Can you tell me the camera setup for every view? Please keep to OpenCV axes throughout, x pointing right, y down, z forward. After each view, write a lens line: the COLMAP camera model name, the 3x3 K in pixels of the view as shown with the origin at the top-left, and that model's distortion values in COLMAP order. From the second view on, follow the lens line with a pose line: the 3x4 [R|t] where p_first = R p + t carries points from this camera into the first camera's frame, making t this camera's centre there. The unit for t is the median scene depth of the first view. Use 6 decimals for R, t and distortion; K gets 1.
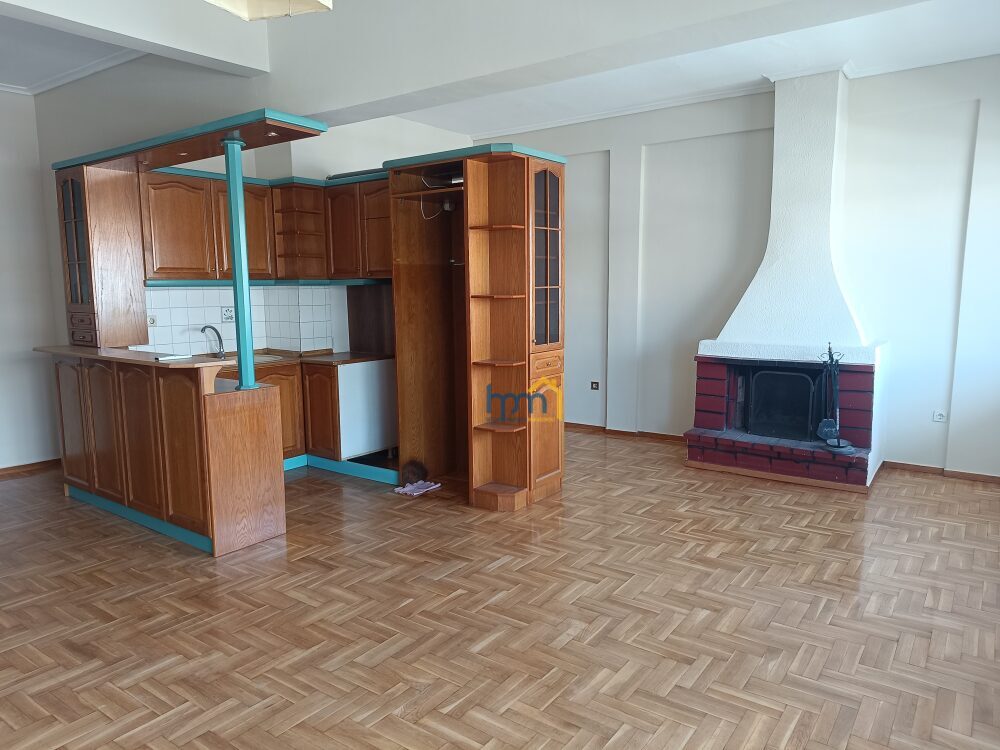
lens RADIAL K [[686.1, 0, 497.0], [0, 686.1, 377.4], [0, 0, 1]] dist [0.033622, -0.038064]
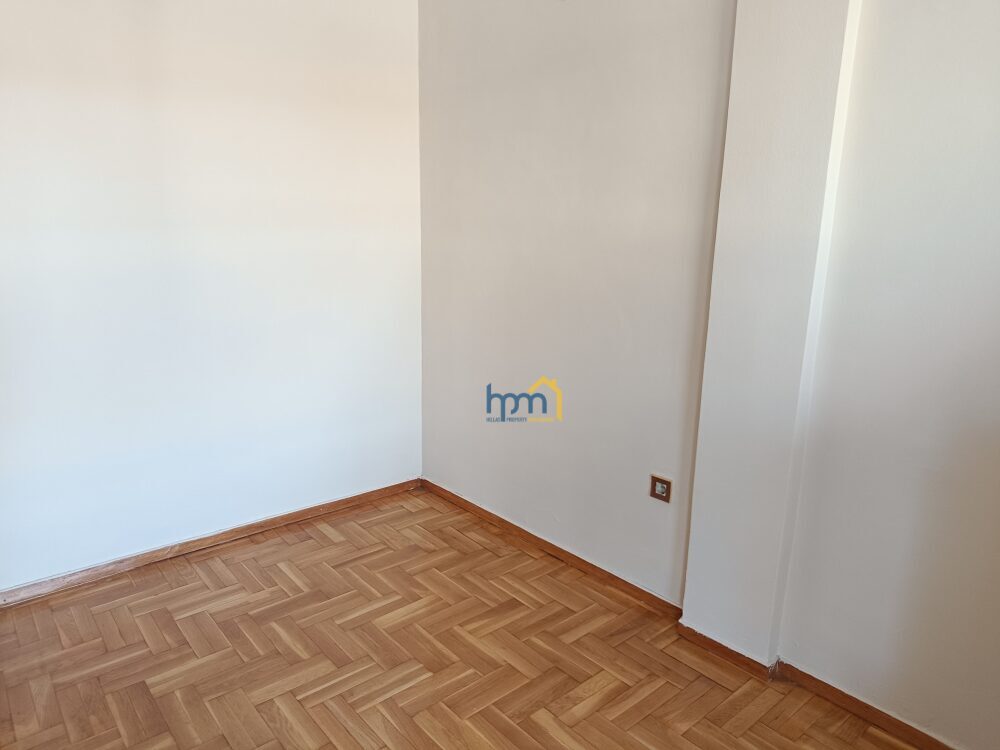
lens RADIAL K [[686.1, 0, 494.2], [0, 686.1, 368.1], [0, 0, 1]] dist [0.033622, -0.038064]
pose [[0.971523, 0.075783, -0.224499, 0.197133], [-0.057893, 0.994677, 0.085237, -0.107770], [0.229763, -0.069812, 0.970739, 0.948317]]
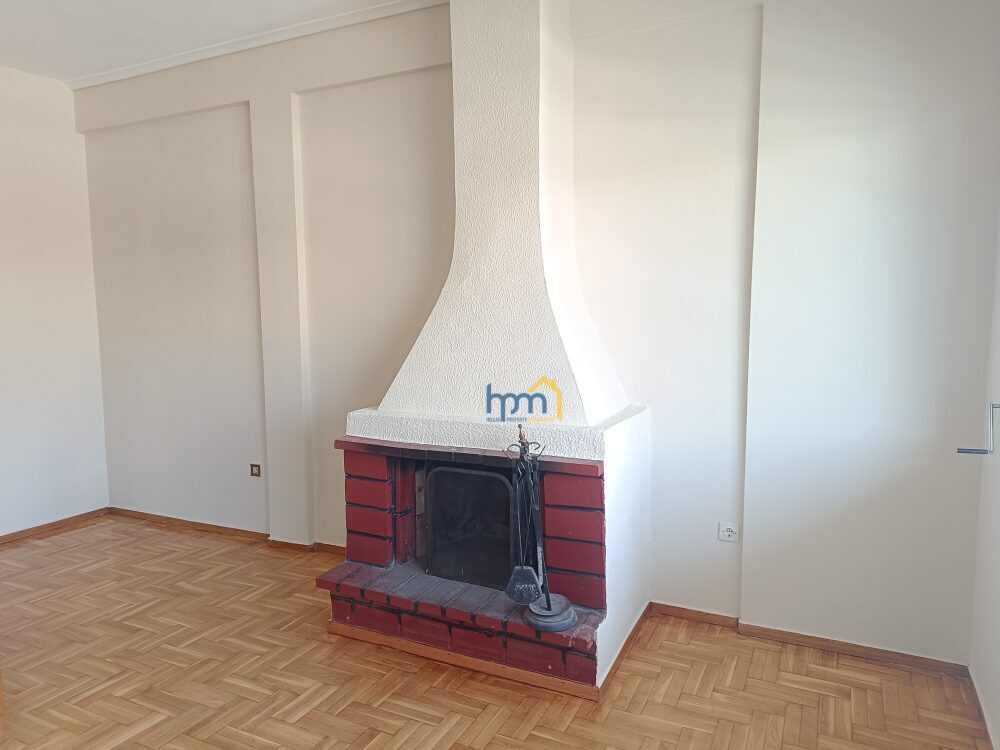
lens RADIAL K [[686.1, 0, 497.5], [0, 686.1, 370.2], [0, 0, 1]] dist [0.033622, -0.038064]
pose [[0.985687, -0.013528, 0.168044, 0.379000], [0.021060, 0.998848, -0.043121, -0.071205], [-0.167267, 0.046042, 0.984836, 0.478268]]
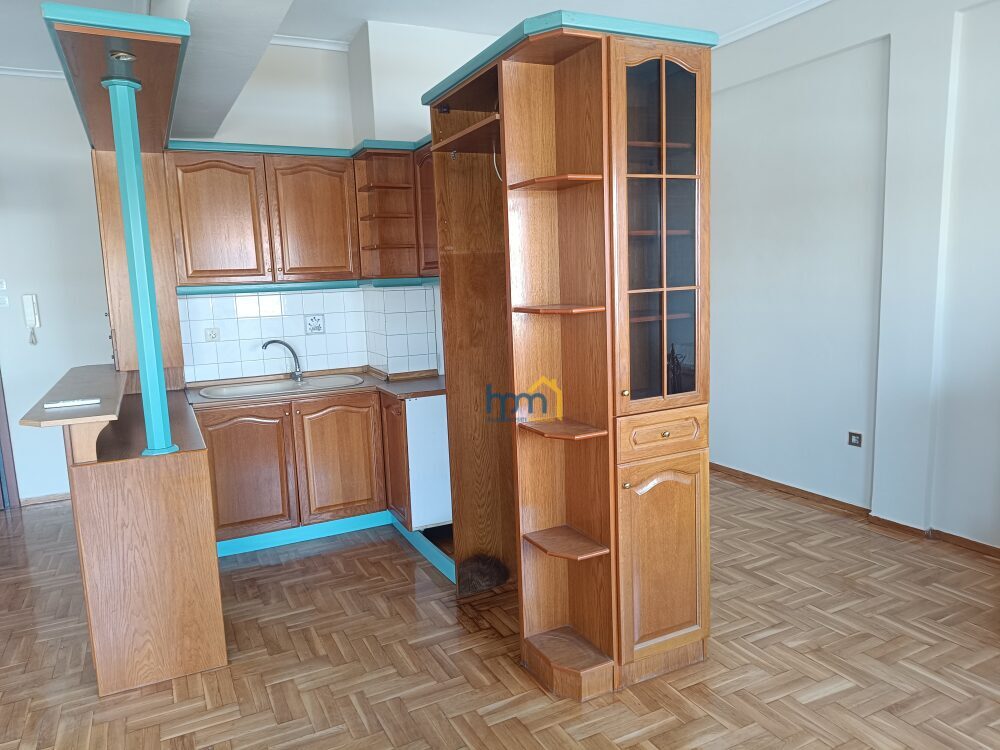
lens RADIAL K [[686.1, 0, 487.4], [0, 686.1, 374.5], [0, 0, 1]] dist [0.033622, -0.038064]
pose [[0.888102, 0.041939, -0.457728, 0.192458], [-0.032653, 0.999069, 0.028186, -0.075301], [0.458484, -0.010086, 0.888645, 0.462043]]
